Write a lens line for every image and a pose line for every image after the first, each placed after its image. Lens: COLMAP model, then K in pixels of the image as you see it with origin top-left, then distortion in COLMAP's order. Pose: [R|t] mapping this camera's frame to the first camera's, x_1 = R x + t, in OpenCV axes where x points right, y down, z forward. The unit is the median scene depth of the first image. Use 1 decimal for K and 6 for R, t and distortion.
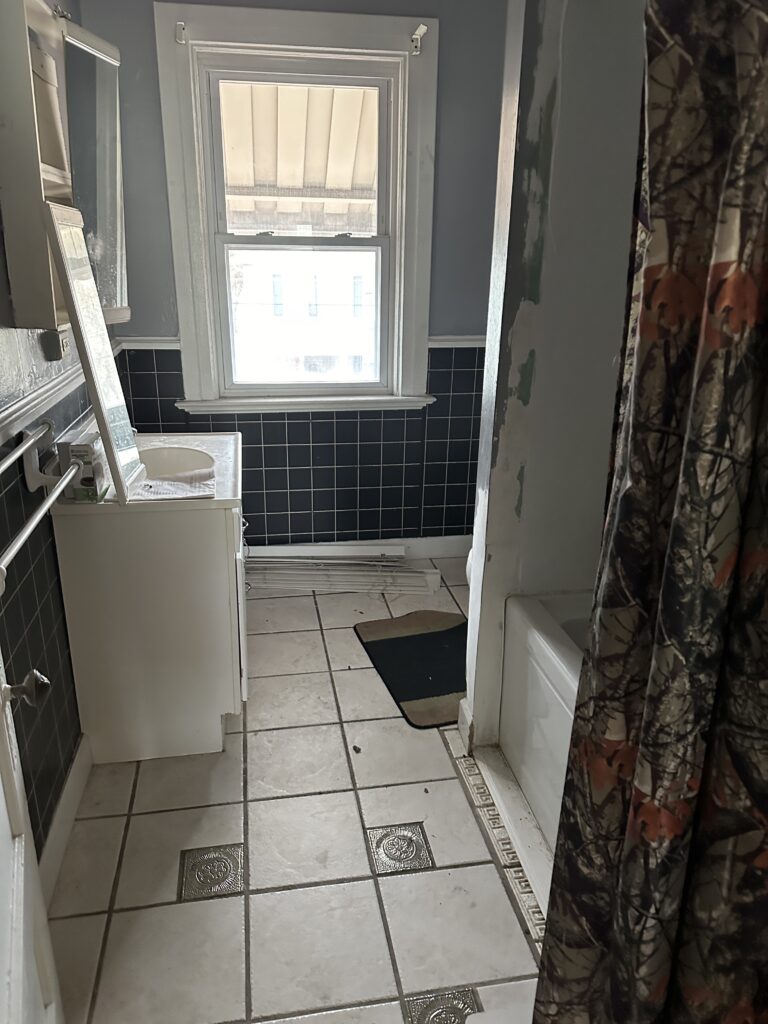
lens RADIAL K [[719.8, 0, 384.0], [0, 719.8, 512.0], [0, 0, 1]] dist [0.054887, -0.000612]
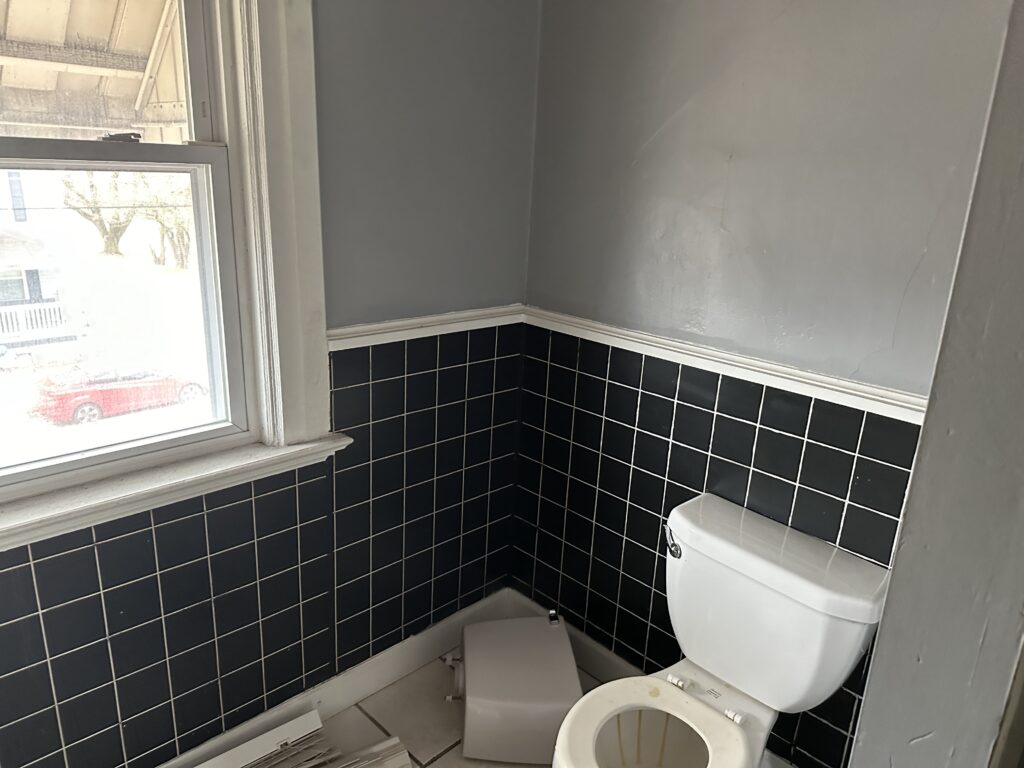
lens RADIAL K [[719.8, 0, 512.0], [0, 719.8, 384.0], [0, 0, 1]] dist [0.054887, -0.000612]
pose [[0.824523, -0.147207, 0.546345, -0.119642], [0.170654, 0.985299, 0.007934, -0.180252], [-0.539481, 0.086694, 0.837523, 0.467832]]
